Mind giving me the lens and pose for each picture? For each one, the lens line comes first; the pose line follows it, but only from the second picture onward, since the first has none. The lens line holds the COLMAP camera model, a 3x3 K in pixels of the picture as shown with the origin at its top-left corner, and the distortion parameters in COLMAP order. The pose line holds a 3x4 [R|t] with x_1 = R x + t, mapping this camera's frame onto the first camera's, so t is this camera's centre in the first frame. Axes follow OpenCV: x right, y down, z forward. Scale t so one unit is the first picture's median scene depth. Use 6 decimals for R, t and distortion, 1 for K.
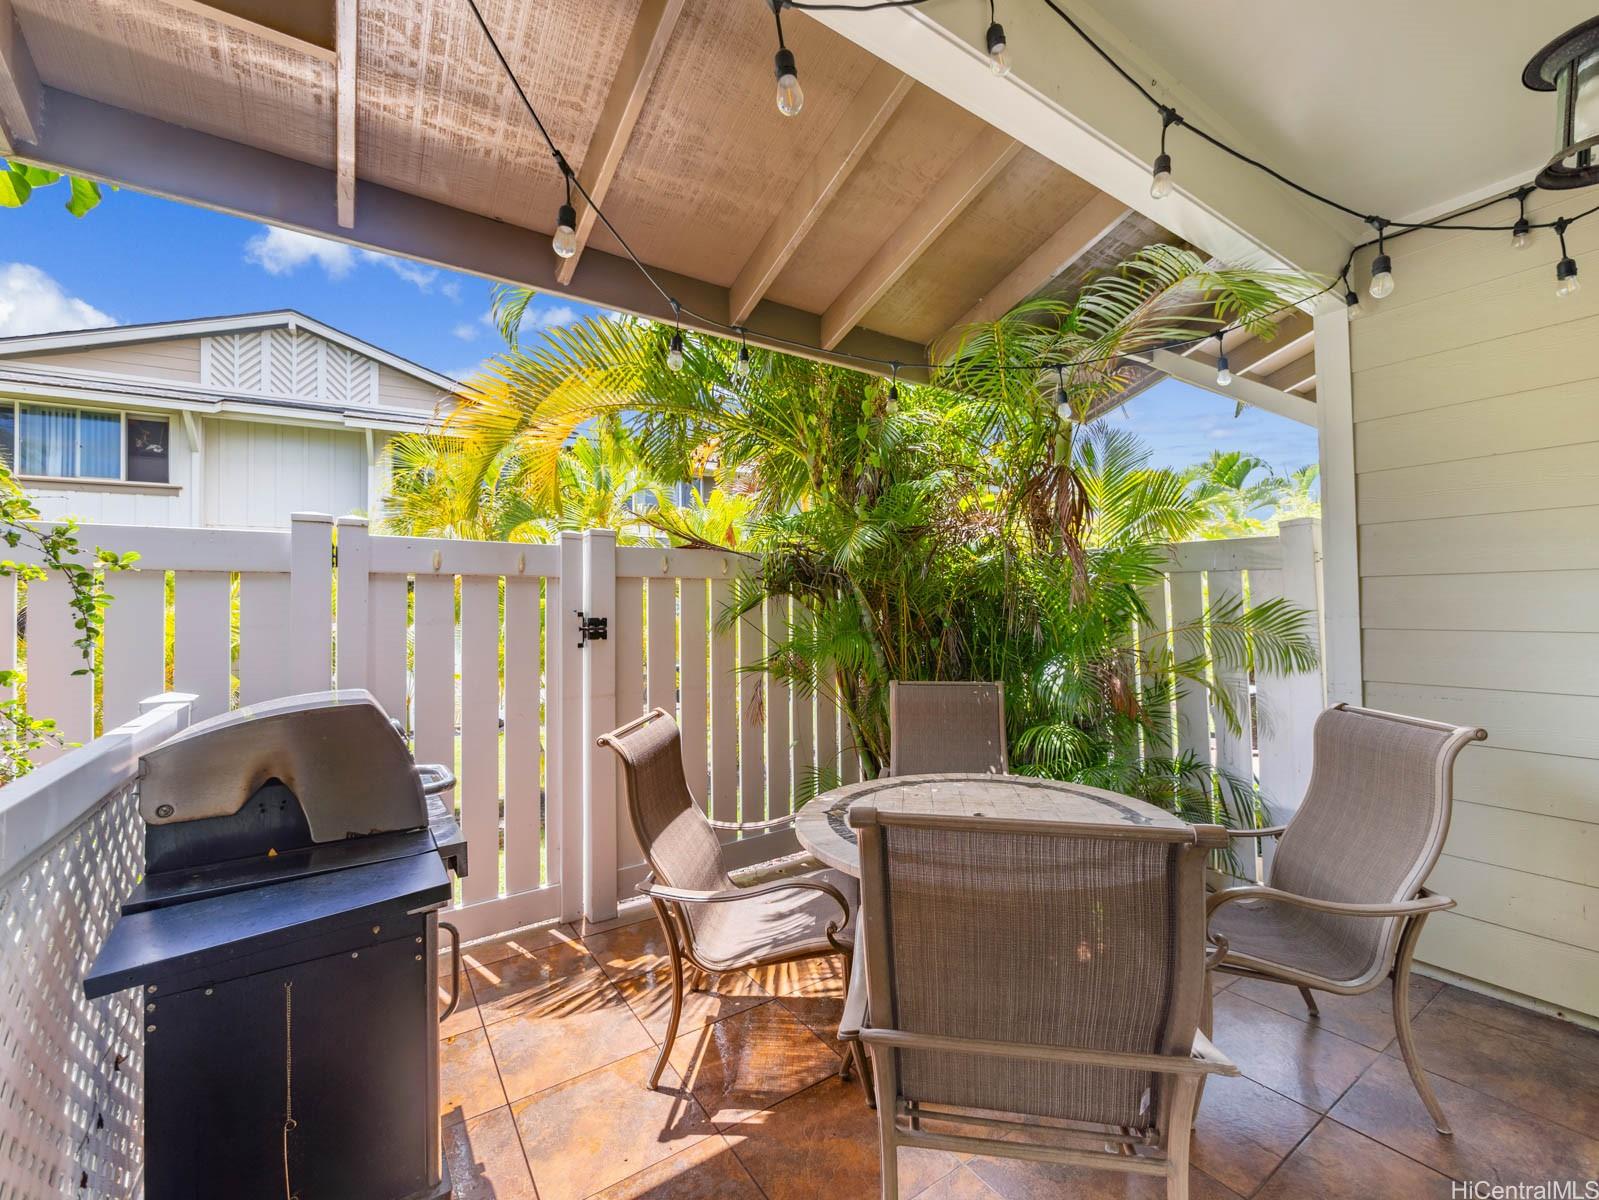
lens RADIAL K [[681.5, 0, 810.6], [0, 681.5, 603.8], [0, 0, 1]] dist [-0.011355, 0.000176]
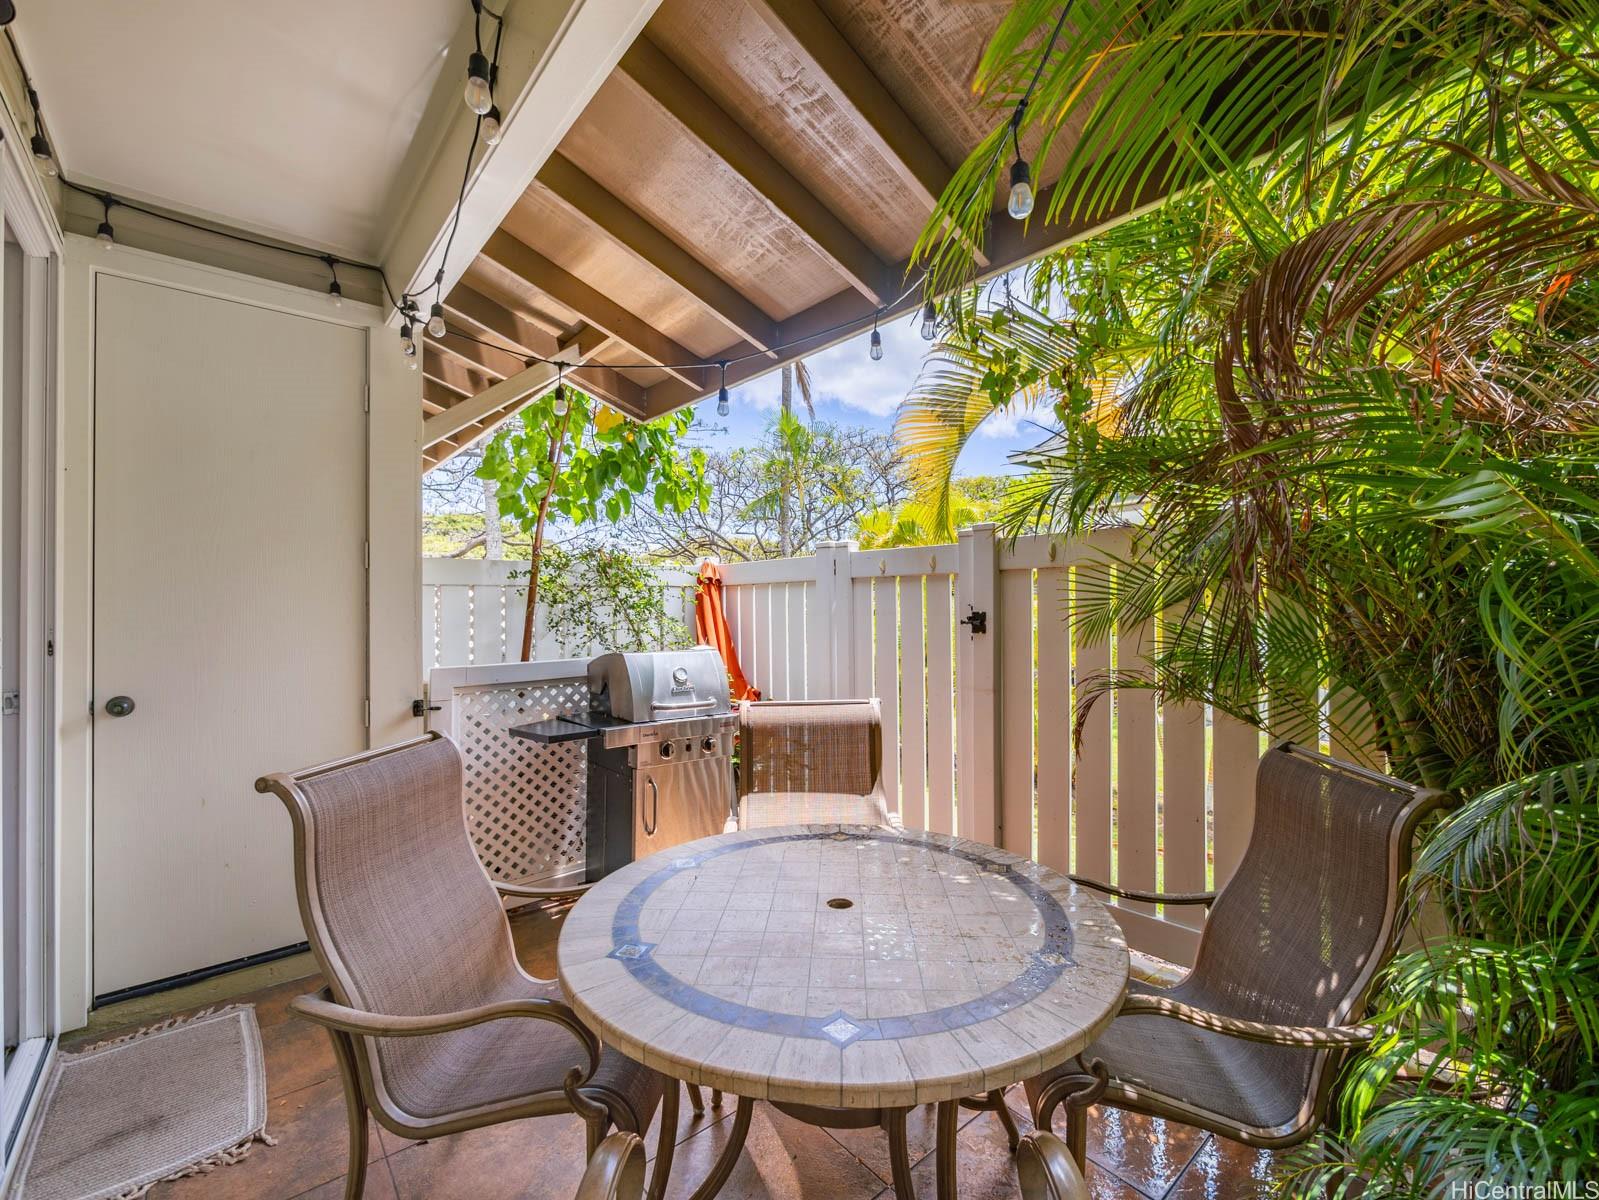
lens RADIAL K [[681.5, 0, 810.6], [0, 681.5, 603.8], [0, 0, 1]] dist [-0.011355, 0.000176]
pose [[0.114483, -0.010077, -0.993374, 0.720149], [-0.002954, 0.999941, -0.010484, 0.022557], [0.993421, 0.004134, 0.114446, 0.712413]]
